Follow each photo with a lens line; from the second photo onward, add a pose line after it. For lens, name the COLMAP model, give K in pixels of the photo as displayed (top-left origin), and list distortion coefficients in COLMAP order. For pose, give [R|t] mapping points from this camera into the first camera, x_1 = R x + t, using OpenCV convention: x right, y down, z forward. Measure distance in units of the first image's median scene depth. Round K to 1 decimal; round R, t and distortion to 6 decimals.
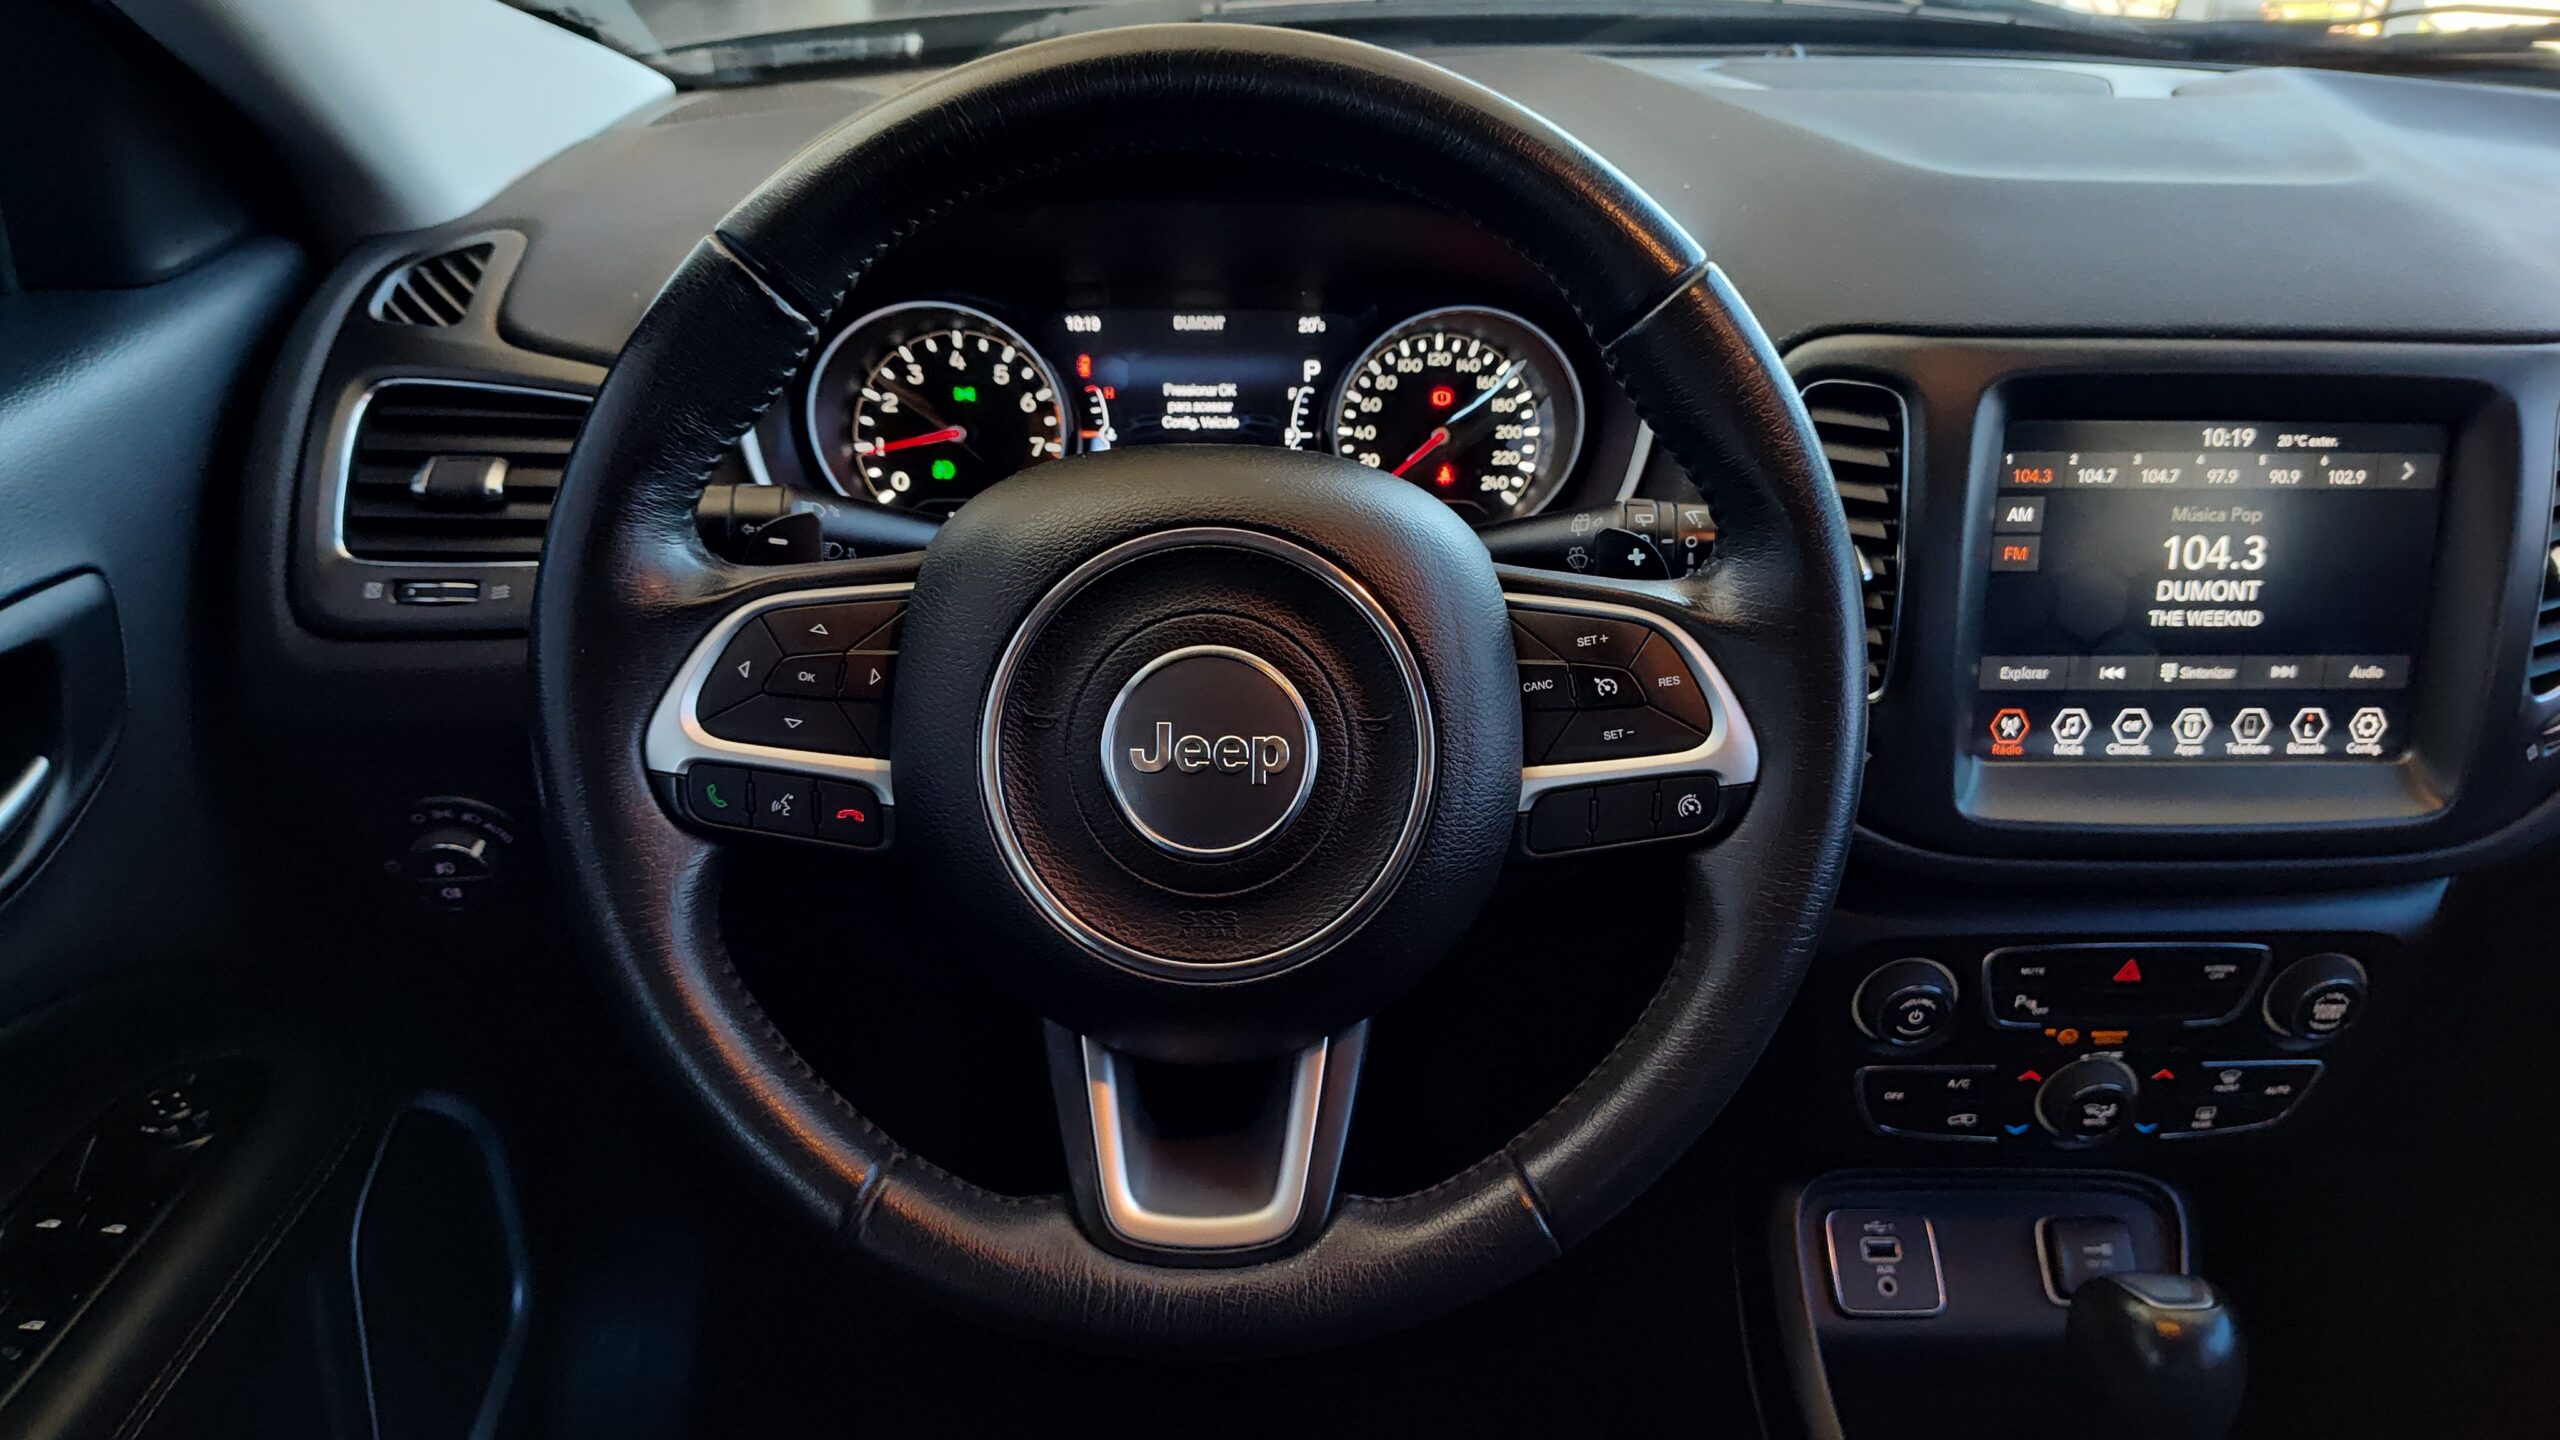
lens RADIAL K [[1776.1, 0, 1280.0], [0, 1776.1, 720.0], [0, 0, 1]] dist [0.008148, -0.001100]
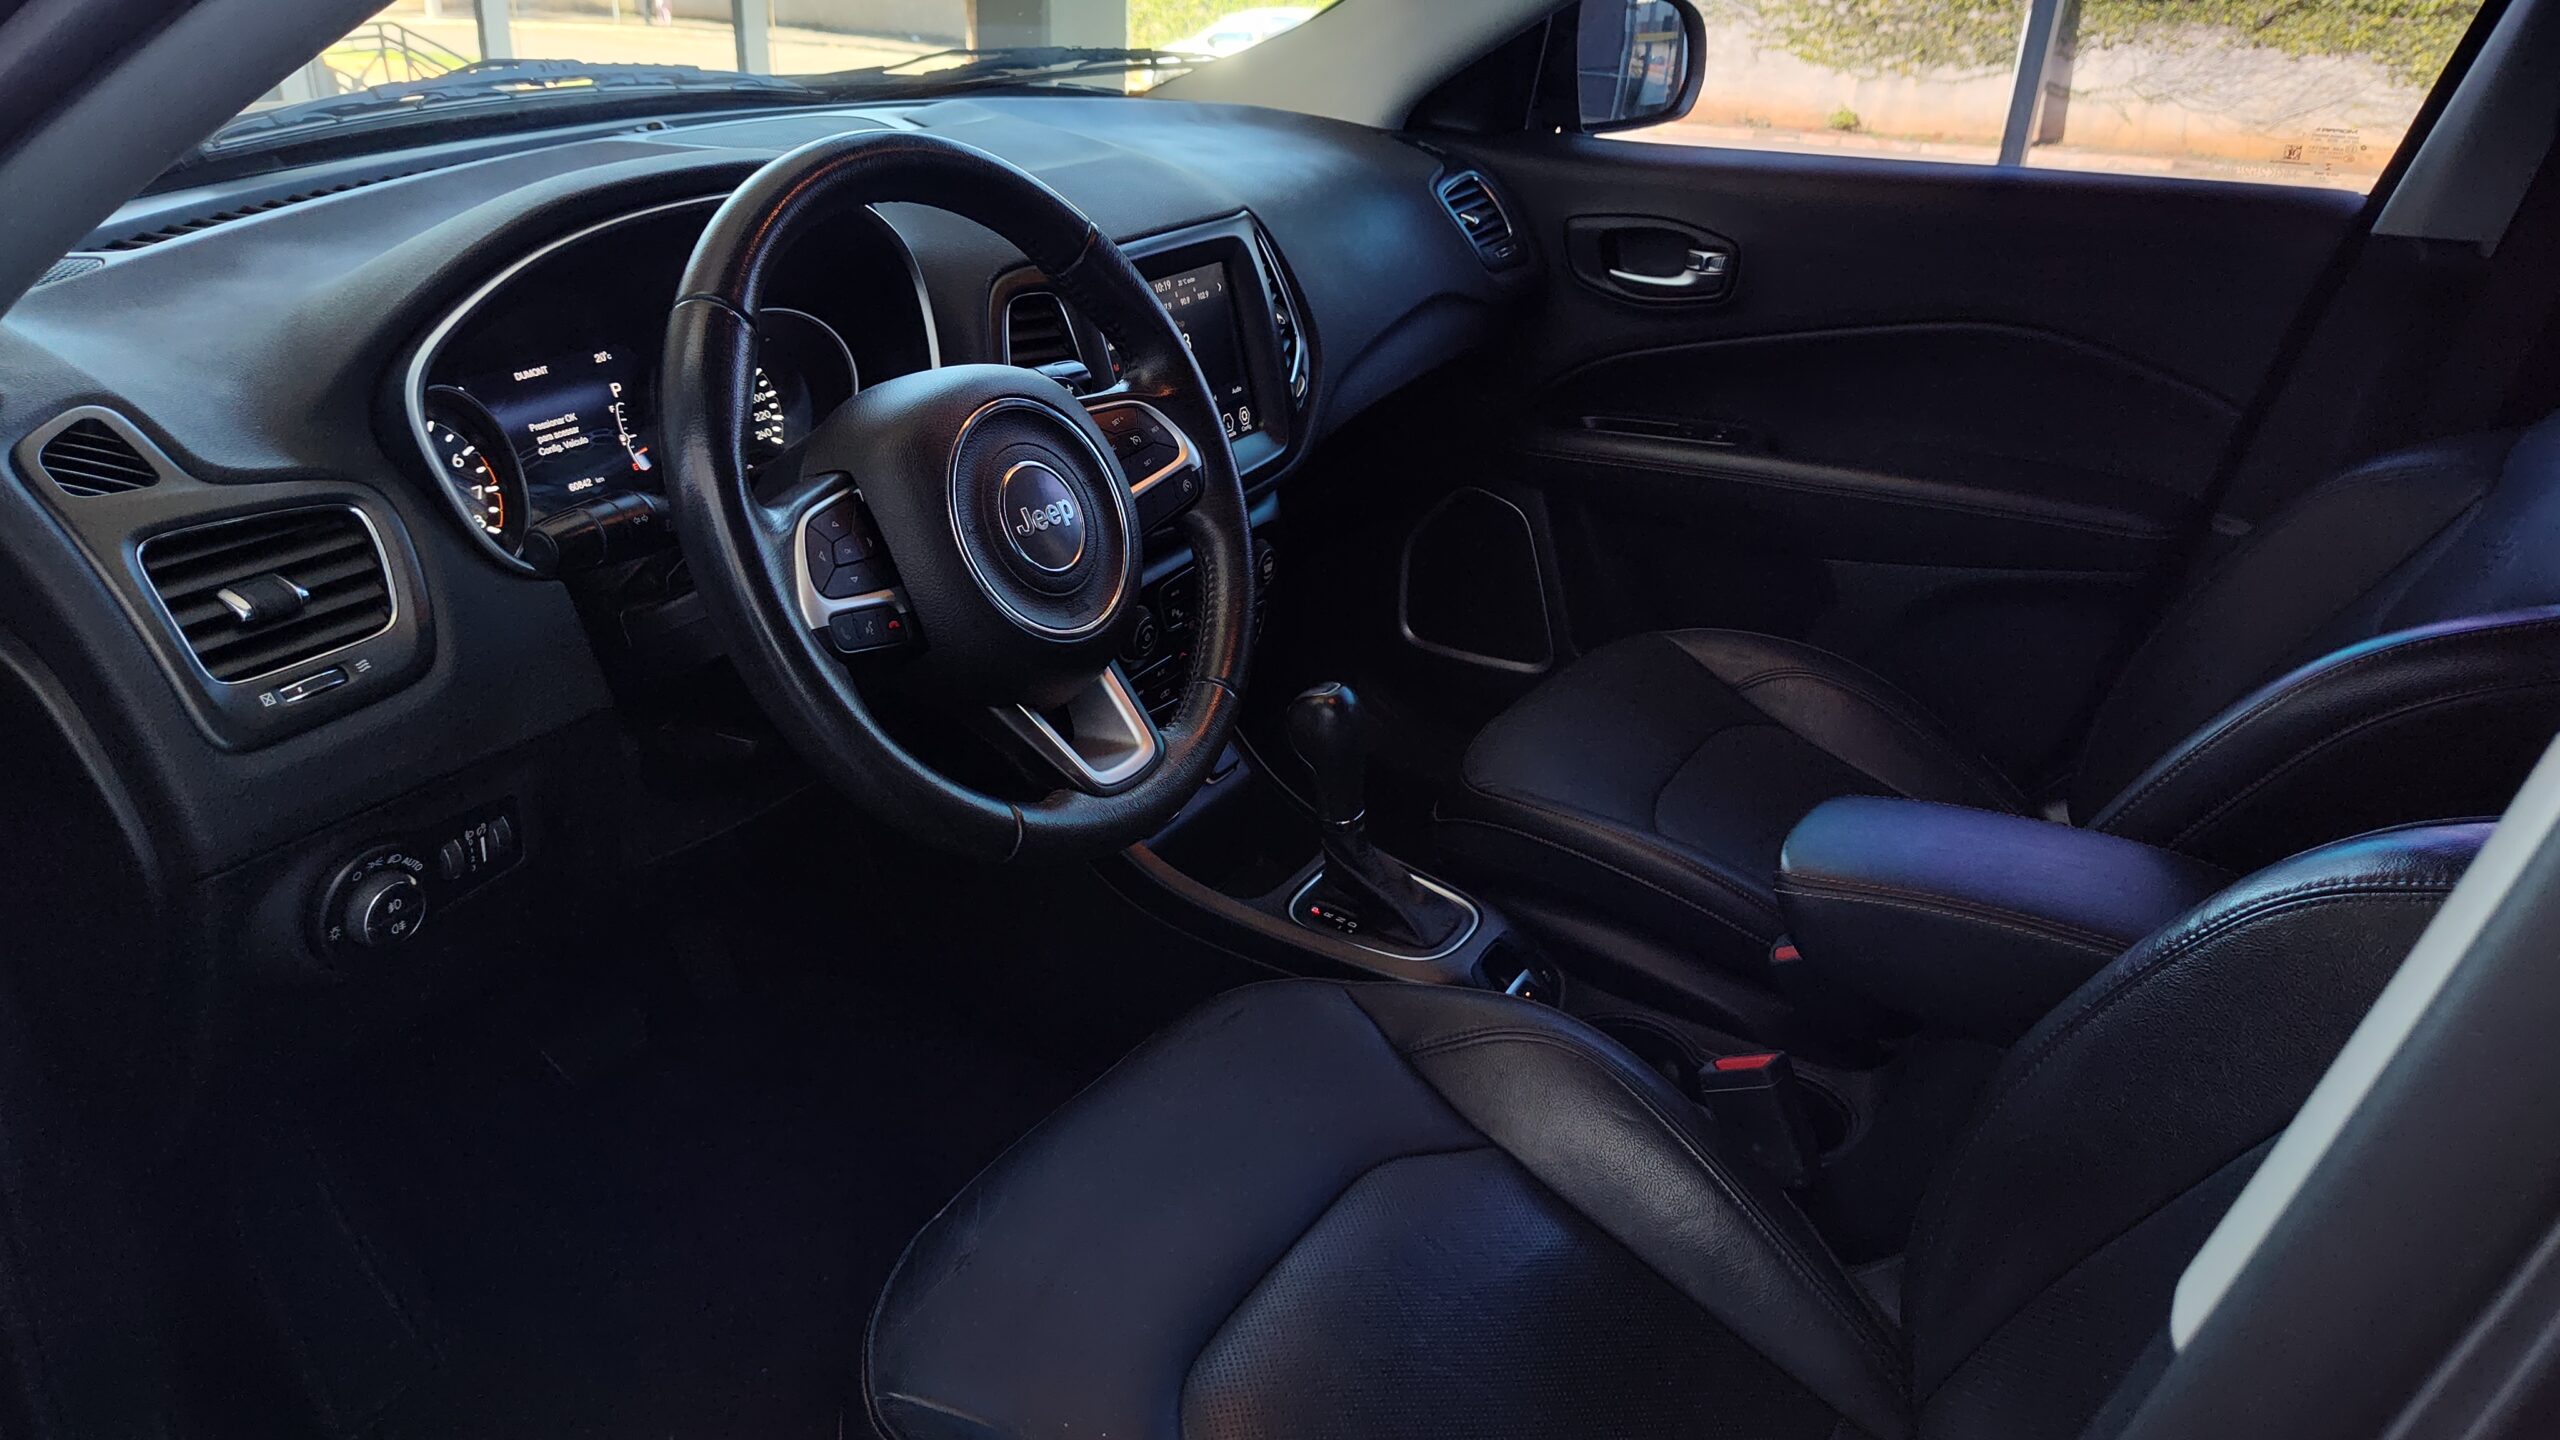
lens RADIAL K [[1776.1, 0, 1280.0], [0, 1776.1, 720.0], [0, 0, 1]] dist [0.008148, -0.001100]
pose [[0.547046, -0.365897, 0.752901, -0.825294], [0.379965, 0.909957, 0.166147, -0.001958], [-0.745901, 0.195186, 0.636816, -0.184456]]
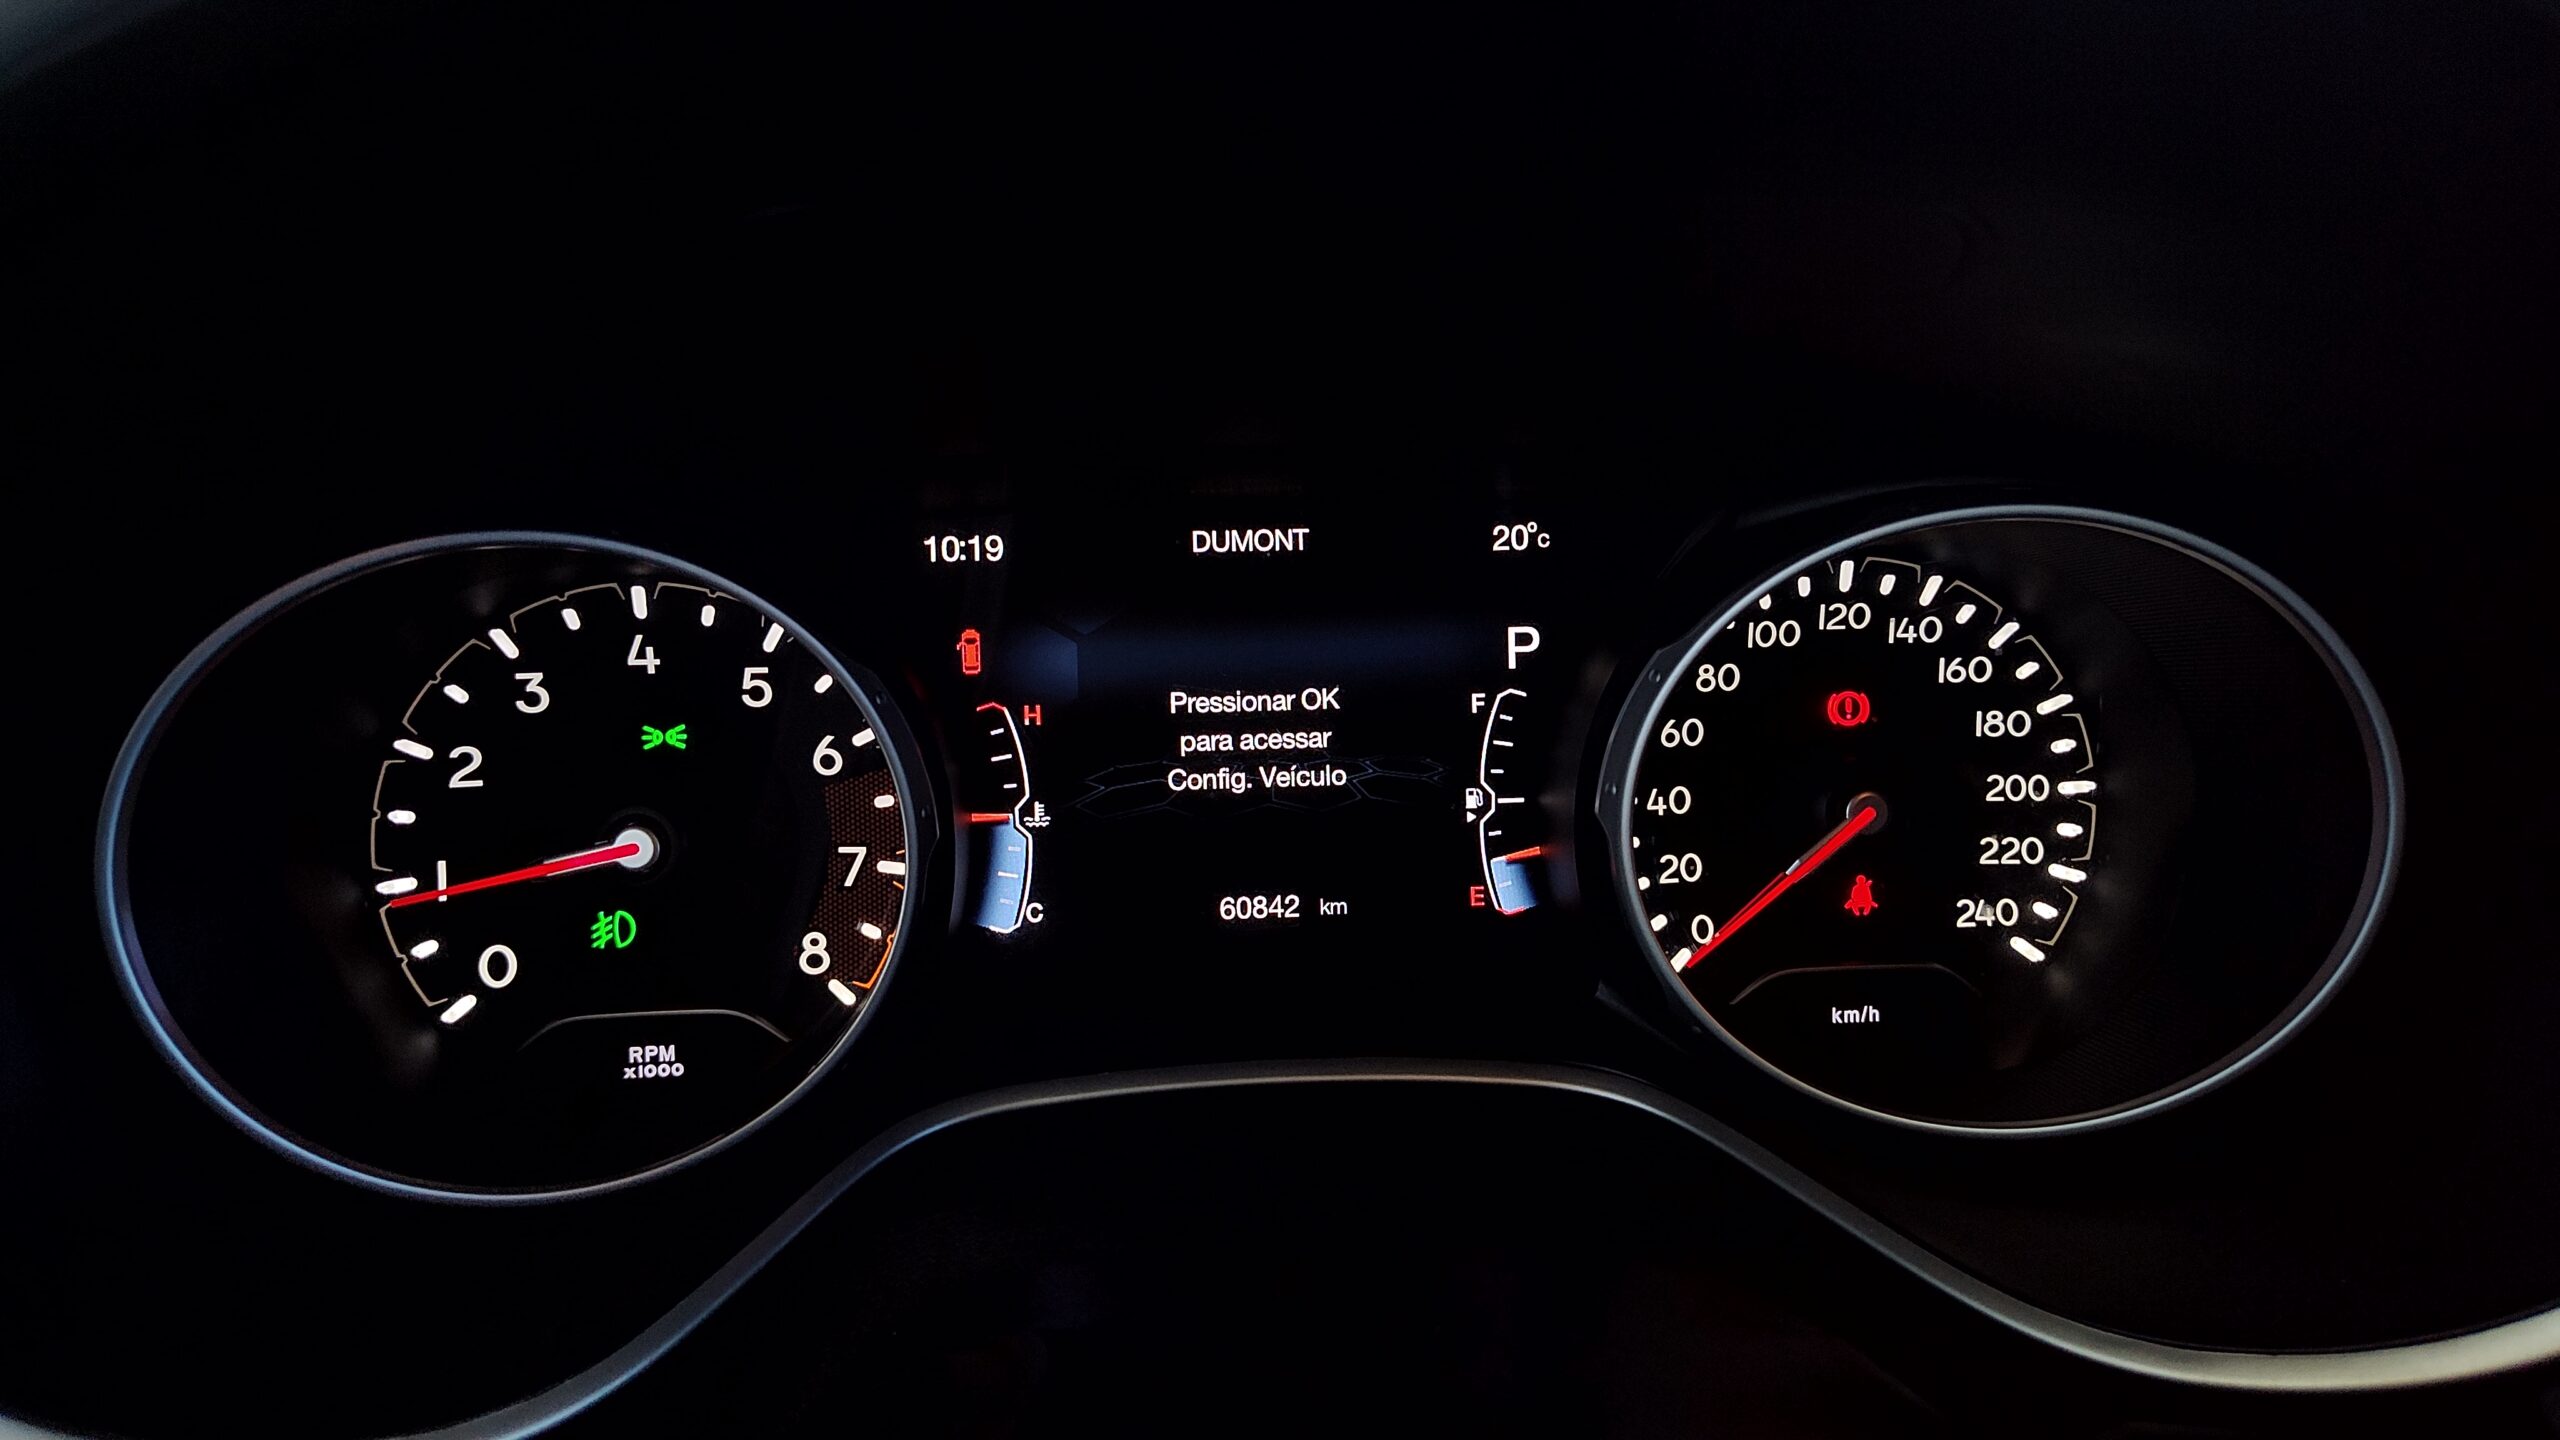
lens RADIAL K [[1776.1, 0, 1280.0], [0, 1776.1, 720.0], [0, 0, 1]] dist [0.008148, -0.001100]
pose [[0.998998, -0.027303, 0.035449, -0.054625], [0.029567, 0.997447, -0.064996, -0.156696], [-0.033584, 0.065980, 0.997256, 0.598773]]
